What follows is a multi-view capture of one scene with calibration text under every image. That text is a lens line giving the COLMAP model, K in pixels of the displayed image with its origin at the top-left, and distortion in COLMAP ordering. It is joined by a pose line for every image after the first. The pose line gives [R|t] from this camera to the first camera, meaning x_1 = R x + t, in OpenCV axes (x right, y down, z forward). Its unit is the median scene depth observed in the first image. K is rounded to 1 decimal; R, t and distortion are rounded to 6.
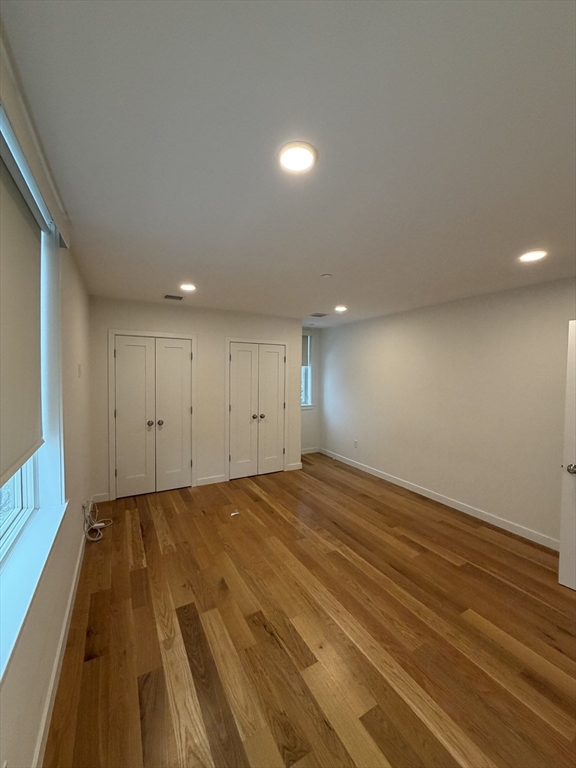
lens RADIAL K [[306.1, 0, 288.2], [0, 306.1, 384.3], [0, 0, 1]] dist [-0.001312, 0.000876]
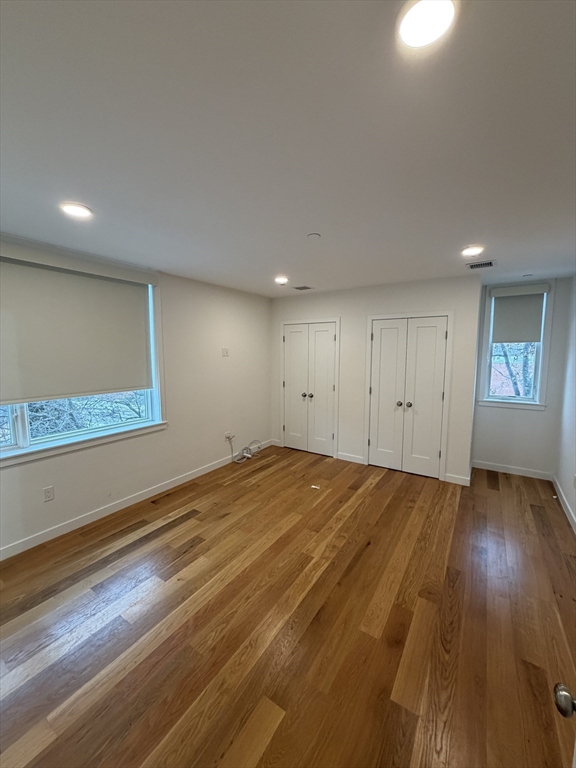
lens RADIAL K [[306.1, 0, 289.2], [0, 306.1, 382.8], [0, 0, 1]] dist [-0.001312, 0.000876]
pose [[0.464518, 0.082640, -0.881699, 0.737381], [-0.033076, 0.996561, 0.075979, -0.013639], [0.884946, -0.006131, 0.465654, 0.465185]]
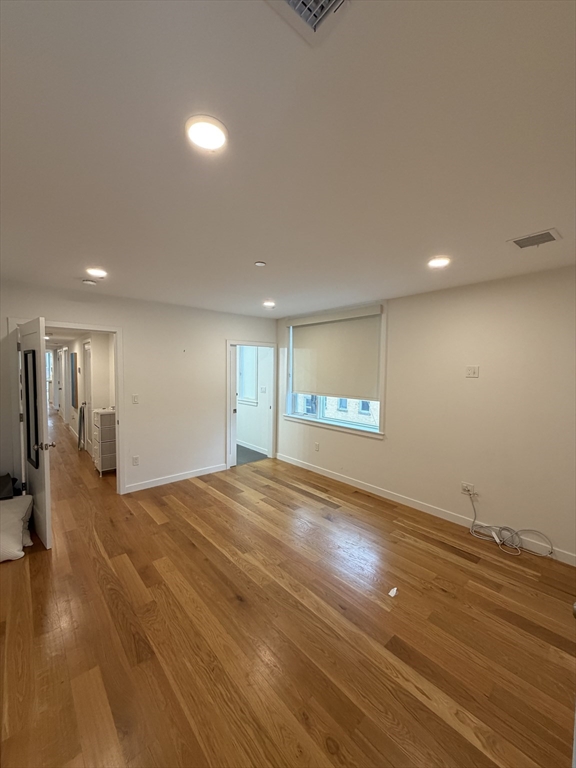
lens RADIAL K [[306.1, 0, 288.2], [0, 306.1, 383.2], [0, 0, 1]] dist [-0.001312, 0.000876]
pose [[-0.977751, -0.010744, -0.209494, 0.195921], [-0.029658, 0.995736, 0.087356, -0.068779], [0.207662, 0.091625, -0.973900, 1.663486]]
